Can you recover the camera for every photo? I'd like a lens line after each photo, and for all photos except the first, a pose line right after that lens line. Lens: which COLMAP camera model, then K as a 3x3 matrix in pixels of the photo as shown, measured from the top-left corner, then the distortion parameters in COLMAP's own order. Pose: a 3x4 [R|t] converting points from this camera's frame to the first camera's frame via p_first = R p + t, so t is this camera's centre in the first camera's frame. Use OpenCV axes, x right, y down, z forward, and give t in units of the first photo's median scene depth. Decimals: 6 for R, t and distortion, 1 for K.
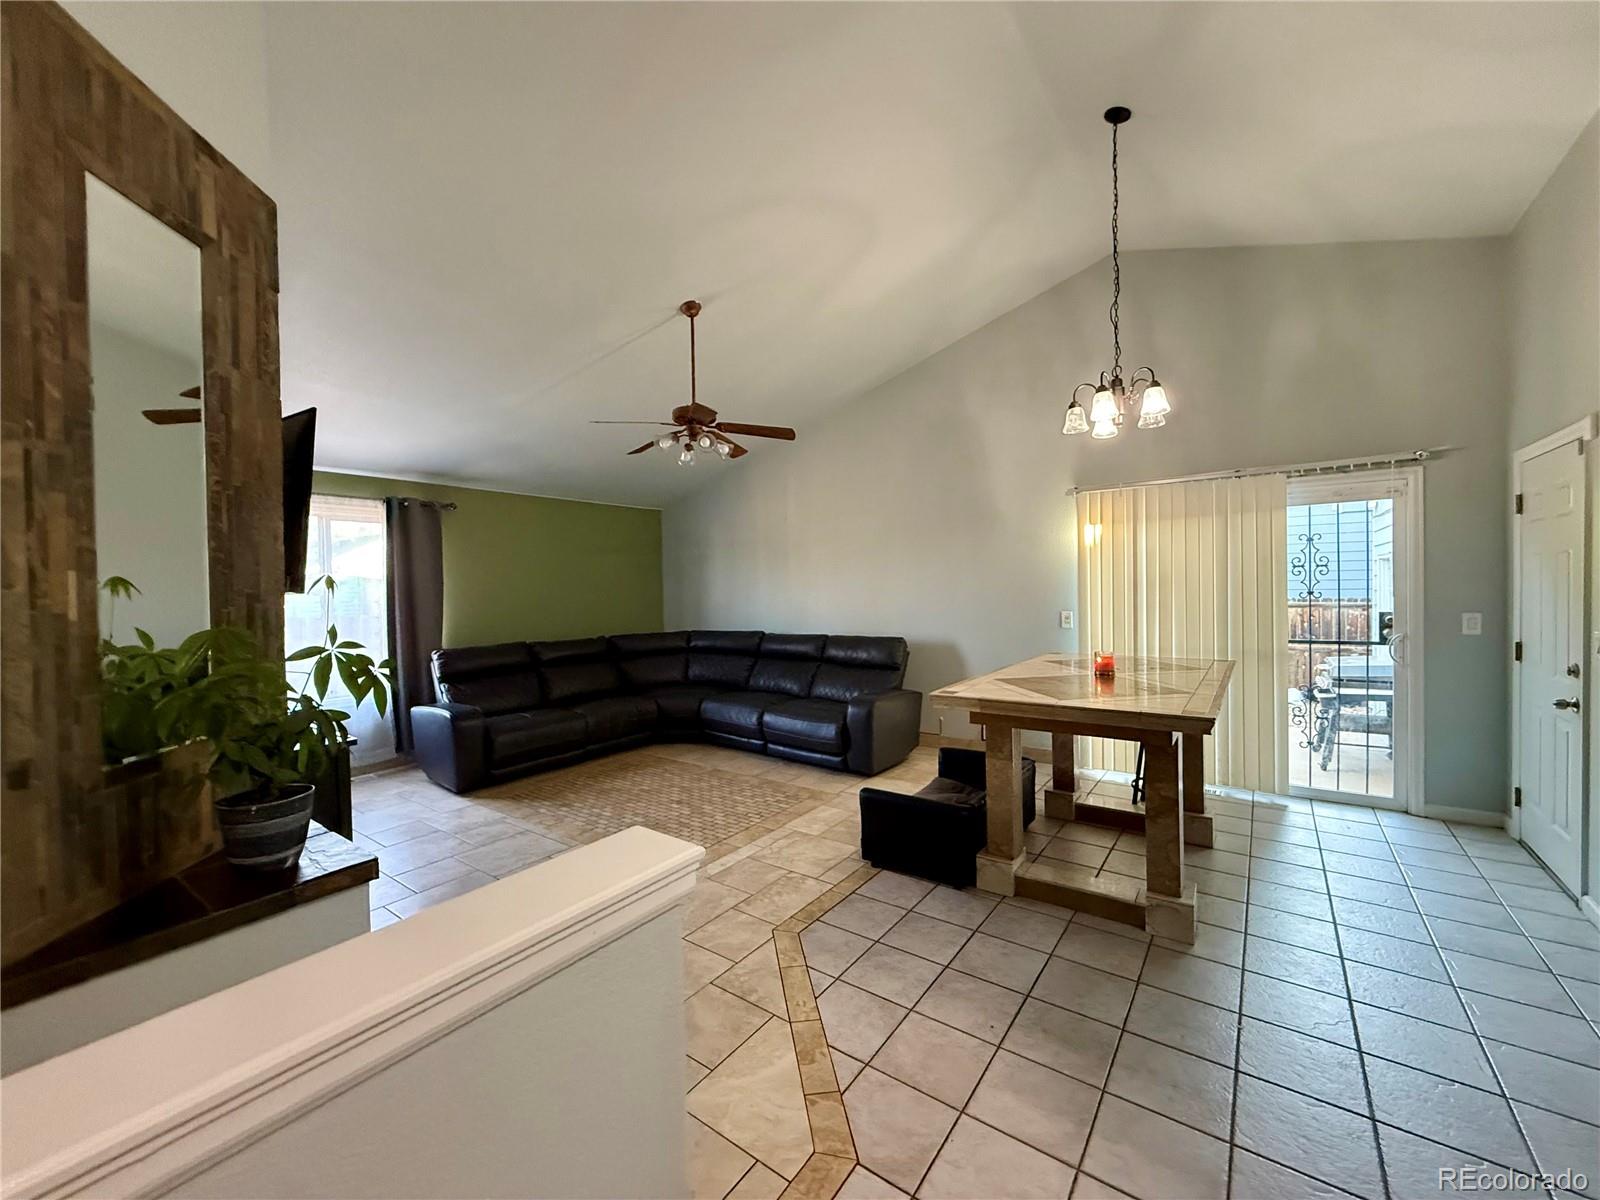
lens RADIAL K [[637.2, 0, 797.6], [0, 637.2, 599.2], [0, 0, 1]] dist [0.002634, -0.000041]
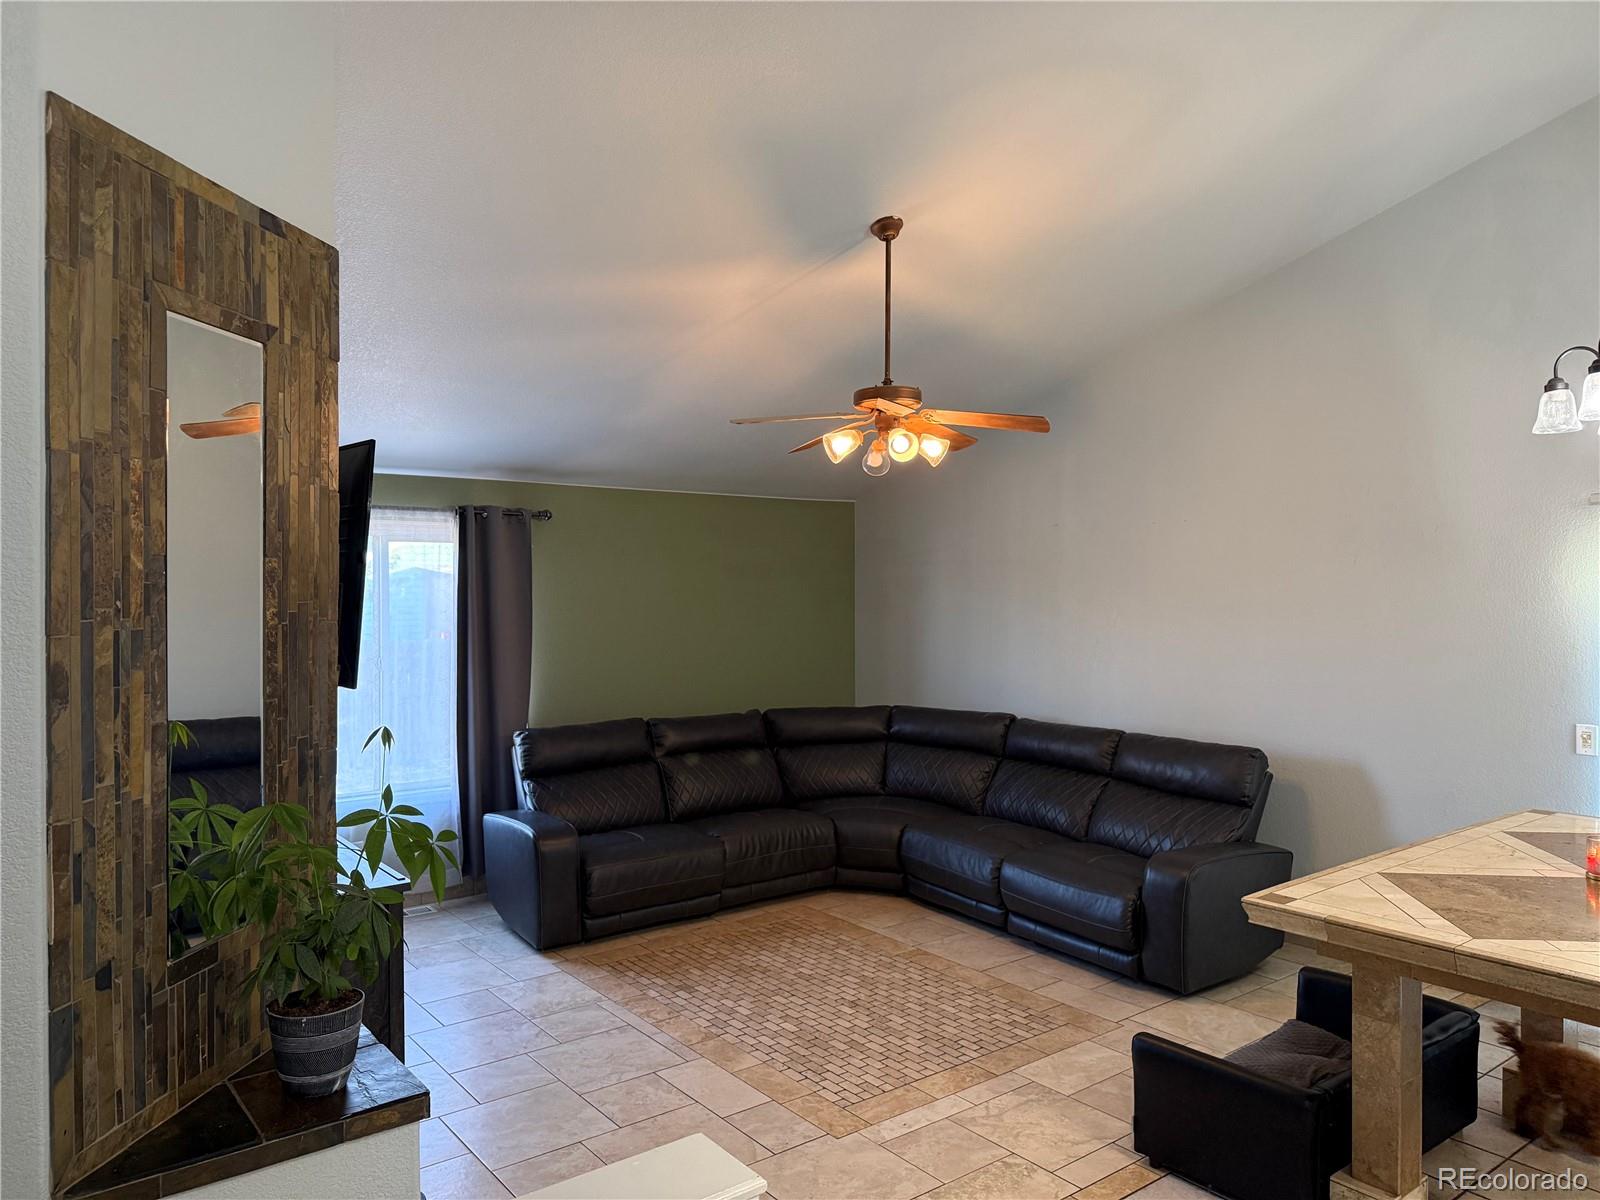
lens RADIAL K [[1122.1, 0, 797.6], [0, 1122.1, 598.4], [0, 0, 1]] dist [0.052193, -0.070793]
pose [[0.959993, 0.020486, -0.279275, 0.071020], [-0.021316, 0.999773, 0.000066, -0.090715], [0.279213, 0.005890, 0.960211, -0.099898]]
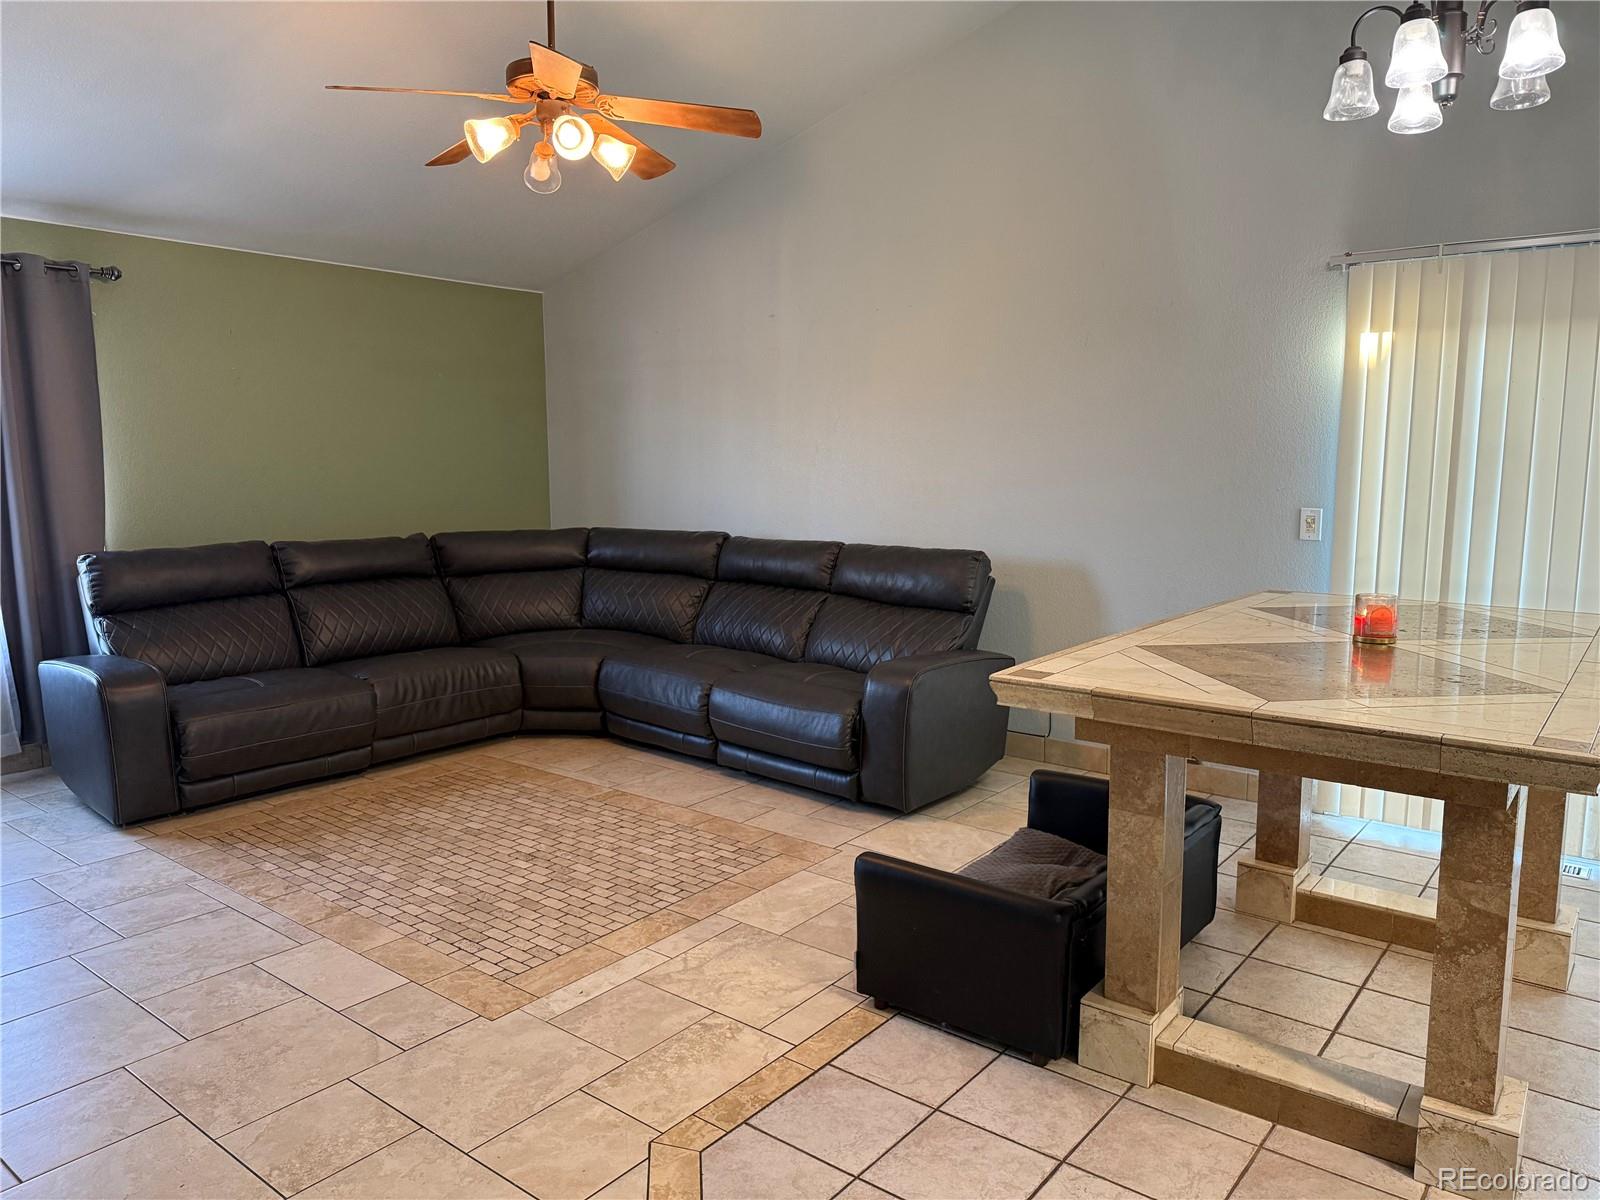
lens RADIAL K [[1122.1, 0, 804.6], [0, 1122.1, 601.1], [0, 0, 1]] dist [0.052193, -0.070793]
pose [[0.999303, 0.025689, -0.027083, 0.064261], [-0.022447, 0.993242, 0.113871, -0.000299], [0.029825, -0.113183, 0.993126, 0.123853]]
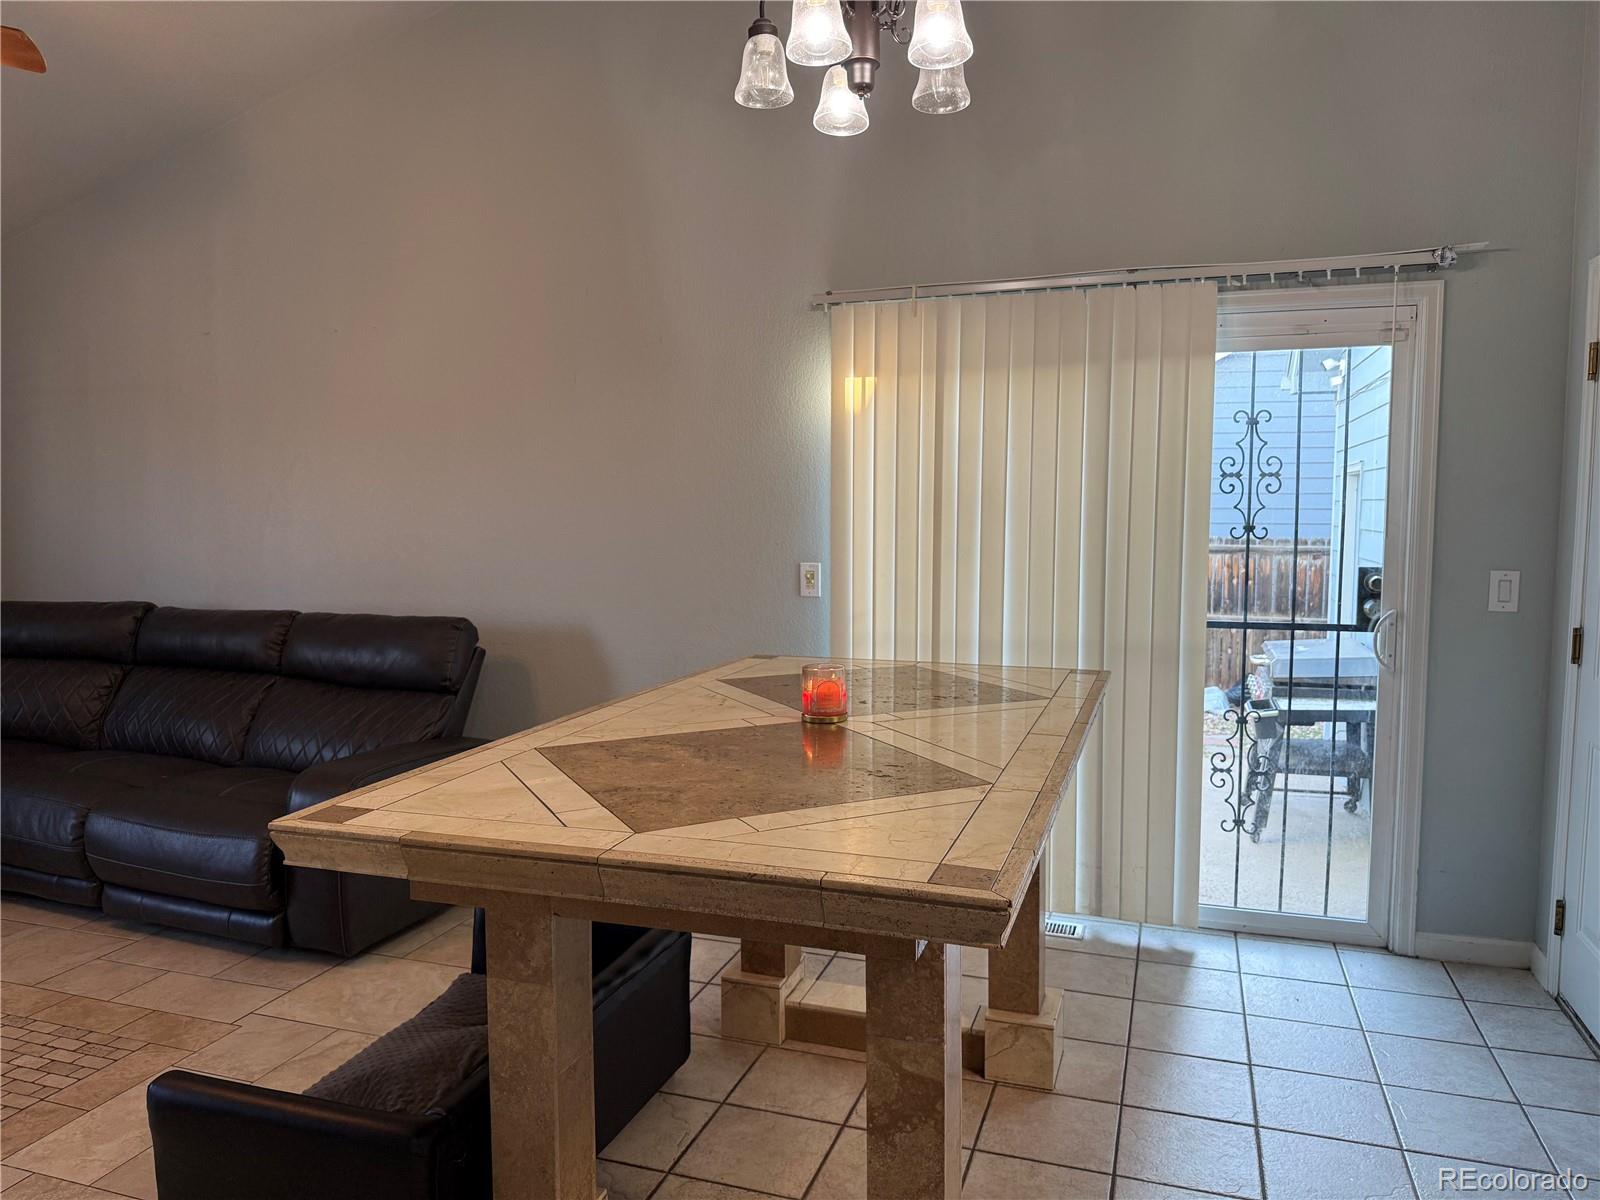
lens RADIAL K [[1122.1, 0, 811.1], [0, 1122.1, 607.1], [0, 0, 1]] dist [0.052193, -0.070793]
pose [[0.949990, -0.007794, 0.312184, 0.211223], [-0.013082, 0.997818, 0.064722, -0.001113], [-0.312007, -0.065569, 0.947815, 0.277931]]
